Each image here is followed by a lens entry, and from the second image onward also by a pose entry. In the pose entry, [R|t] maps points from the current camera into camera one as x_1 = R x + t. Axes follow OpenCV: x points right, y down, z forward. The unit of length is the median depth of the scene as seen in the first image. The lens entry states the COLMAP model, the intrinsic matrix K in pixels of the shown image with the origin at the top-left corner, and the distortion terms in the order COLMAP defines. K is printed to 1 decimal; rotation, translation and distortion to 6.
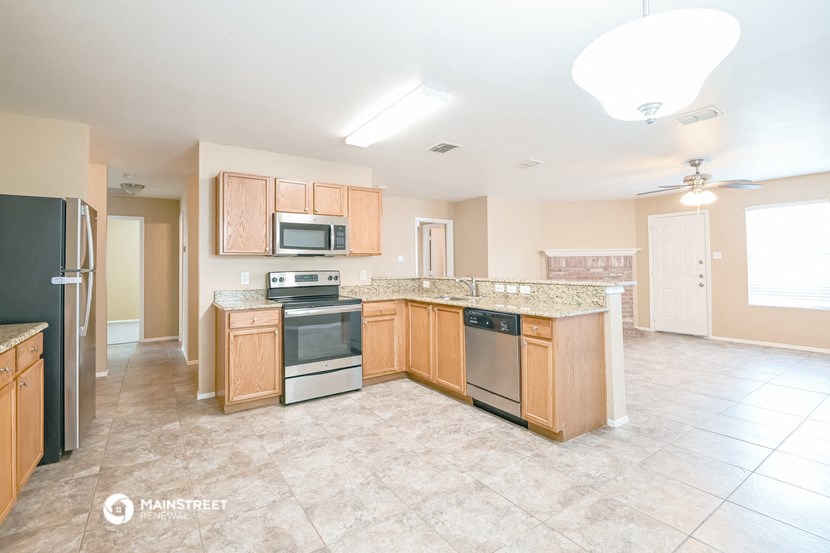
lens RADIAL K [[379.7, 0, 420.8], [0, 379.7, 259.8], [0, 0, 1]] dist [-0.004589, -0.004817]
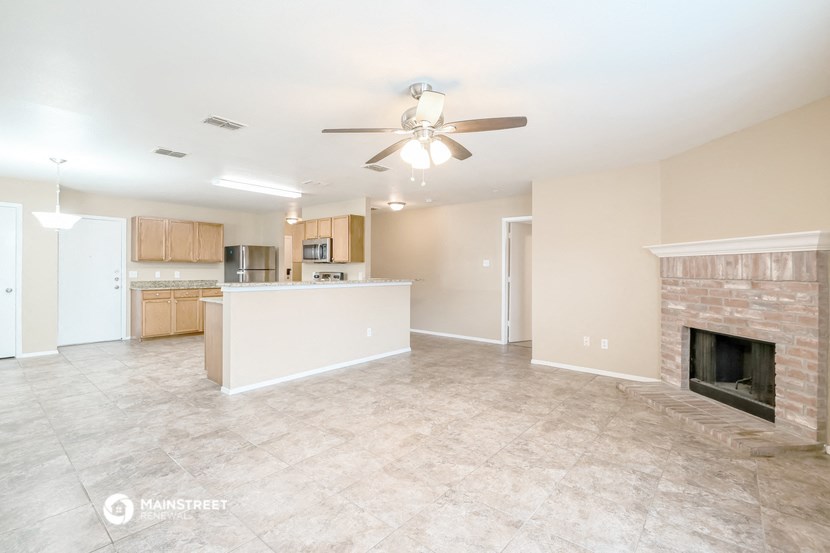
lens RADIAL K [[379.7, 0, 413.9], [0, 379.7, 269.1], [0, 0, 1]] dist [-0.004589, -0.004817]
pose [[0.264779, 0.008844, -0.964269, 1.545196], [0.005897, 0.999924, 0.010790, 0.001059], [0.964291, -0.008543, 0.264706, 1.015596]]
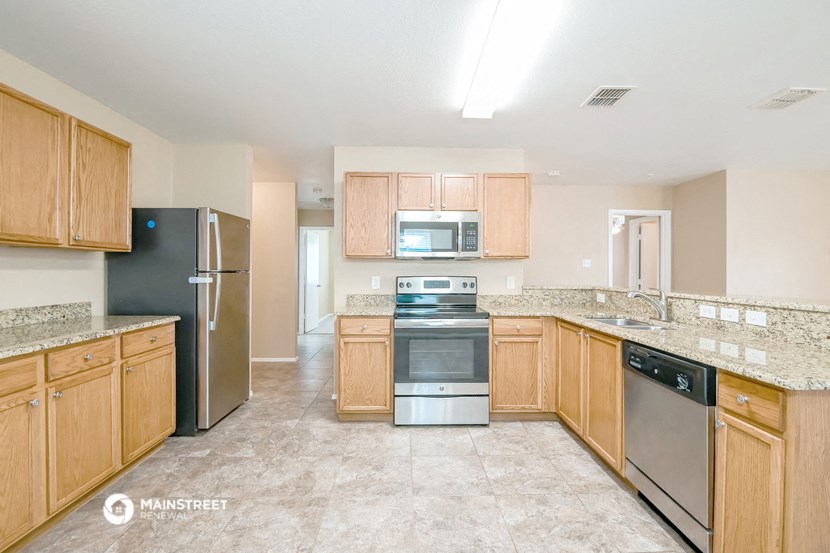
lens RADIAL K [[379.7, 0, 415.9], [0, 379.7, 272.9], [0, 0, 1]] dist [-0.004589, -0.004817]
pose [[0.837260, 0.015679, -0.546580, 0.148056], [-0.004634, 0.999756, 0.021580, 0.003203], [0.546785, -0.015535, 0.837129, 0.251277]]
